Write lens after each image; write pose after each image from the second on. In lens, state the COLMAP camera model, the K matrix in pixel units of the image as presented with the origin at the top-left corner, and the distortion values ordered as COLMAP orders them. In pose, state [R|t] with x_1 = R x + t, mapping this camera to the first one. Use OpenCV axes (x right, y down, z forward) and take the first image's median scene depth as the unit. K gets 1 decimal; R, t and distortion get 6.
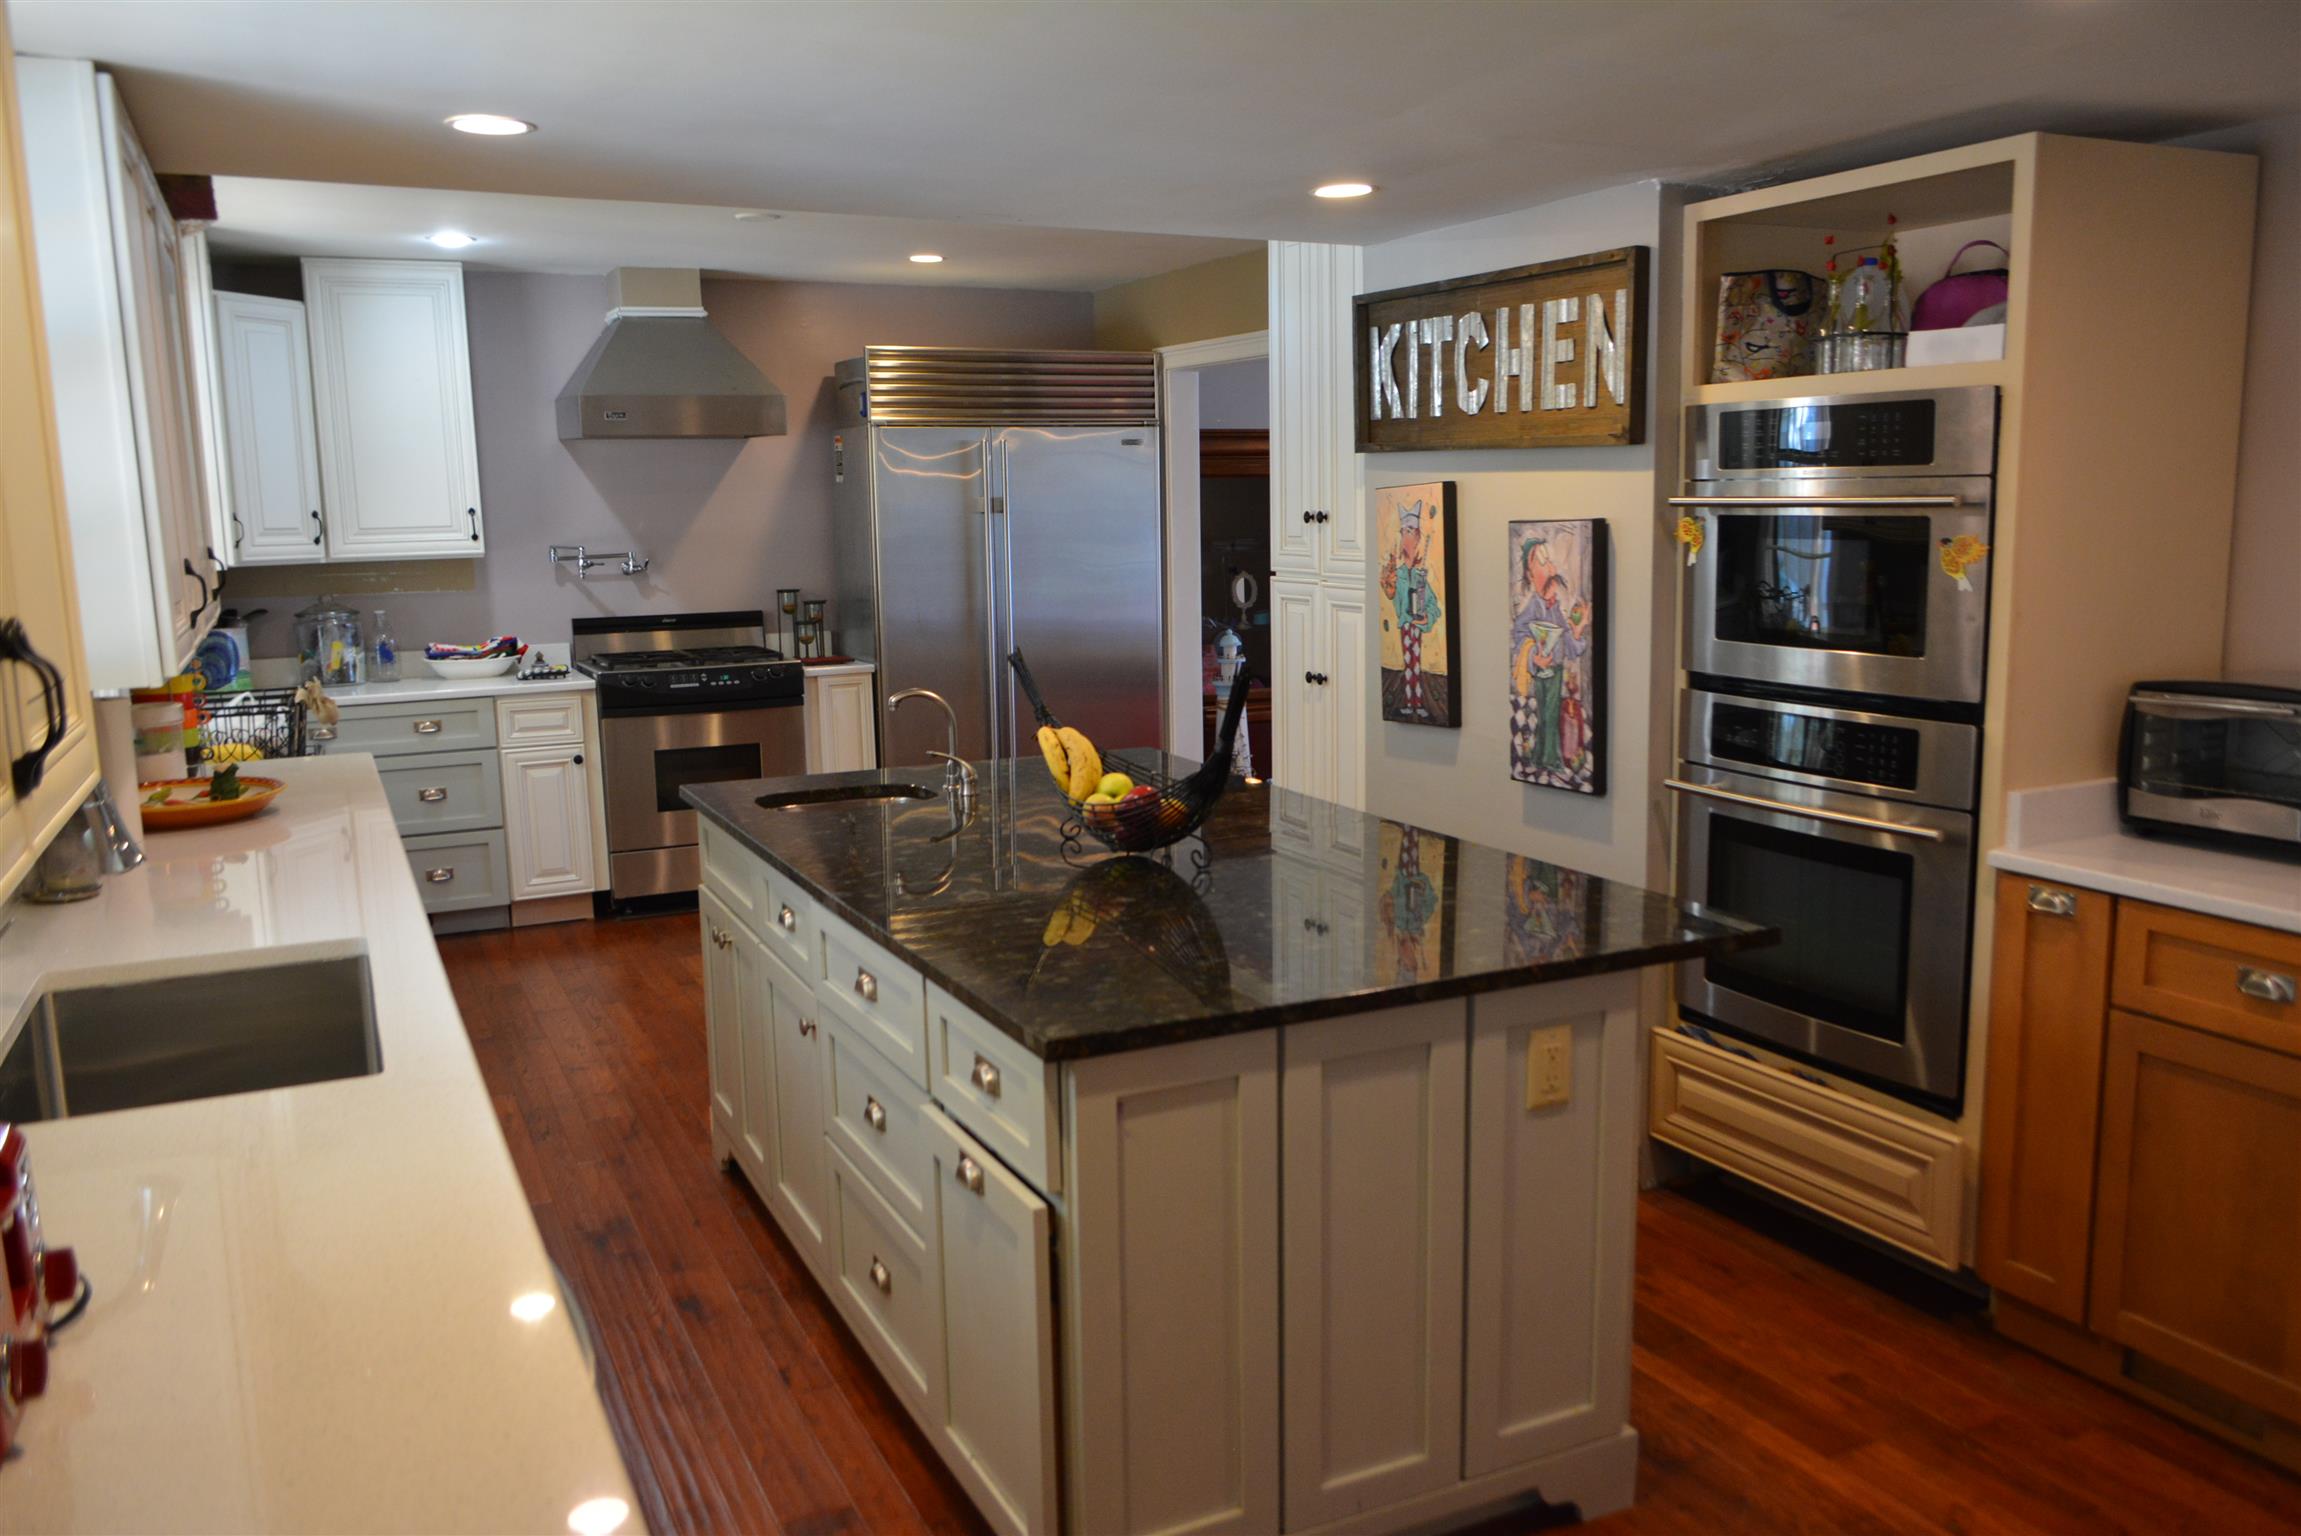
lens RADIAL K [[1754.7, 0, 1149.2], [0, 1754.7, 775.3], [0, 0, 1]] dist [-0.029371, 0.000061]
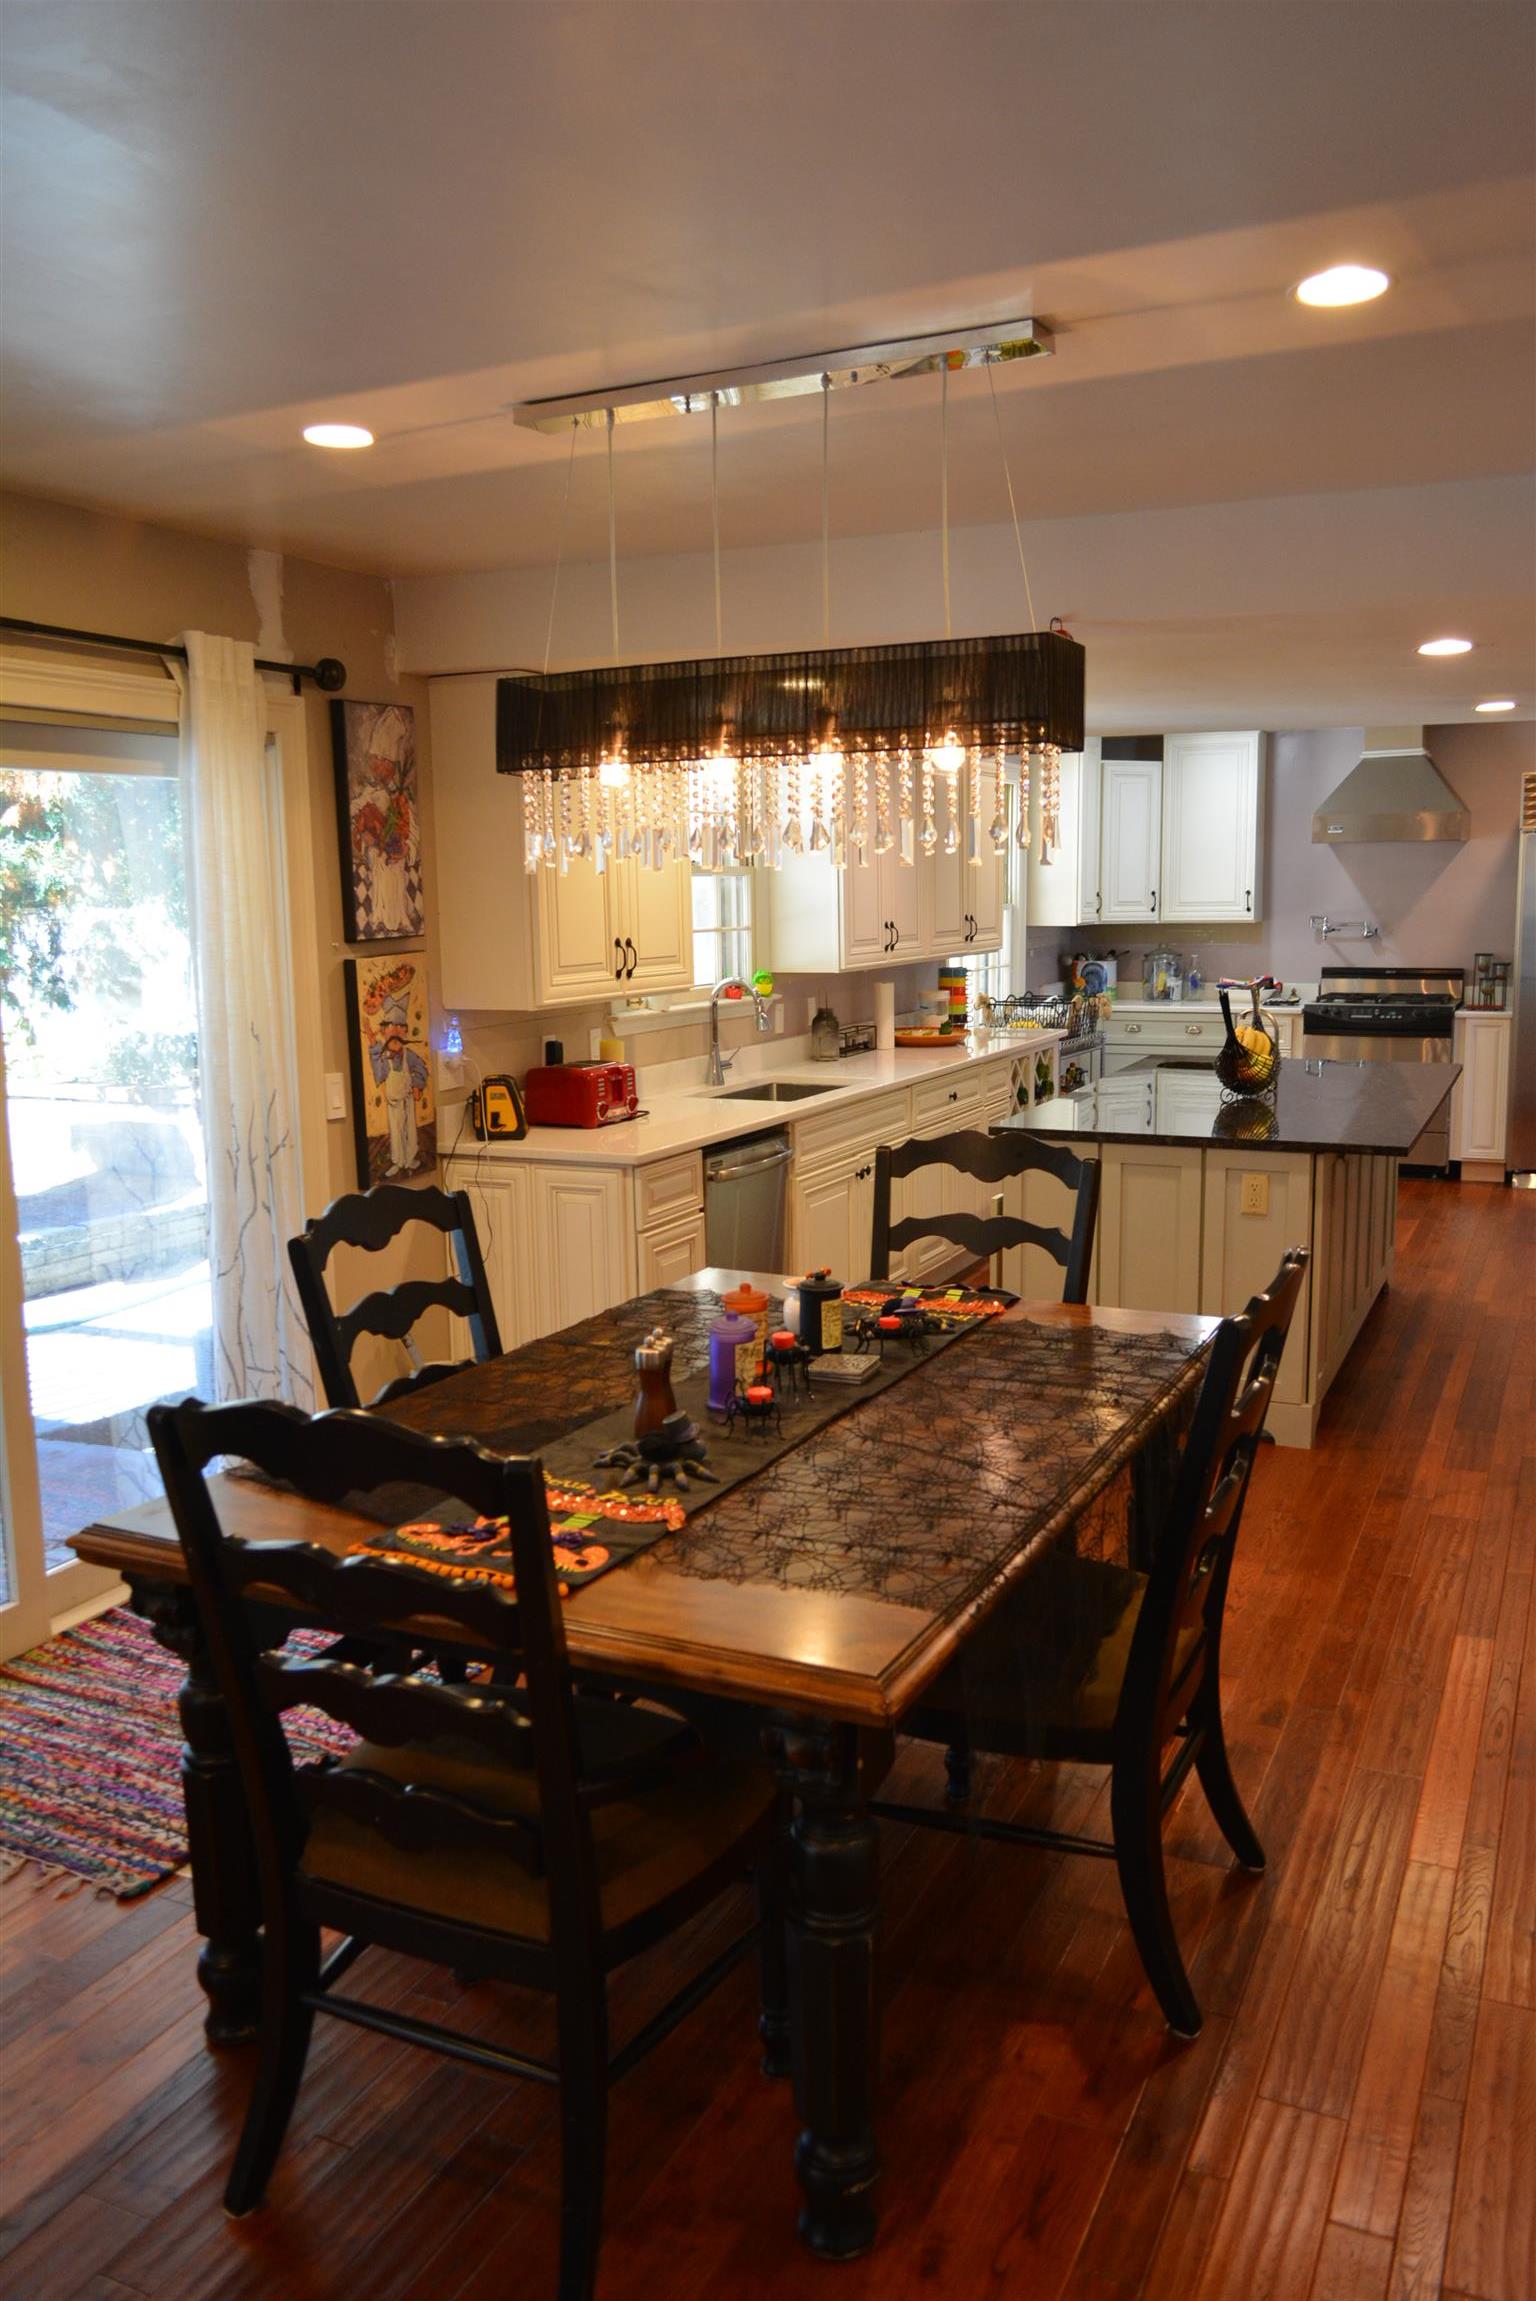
lens RADIAL K [[1754.7, 0, 769.8], [0, 1754.7, 1152.1], [0, 0, 1]] dist [-0.029371, 0.000061]
pose [[0.618080, 0.126660, -0.775844, 0.564983], [-0.117807, 0.990713, 0.067887, 0.018900], [0.777238, 0.049440, 0.627262, -0.270530]]
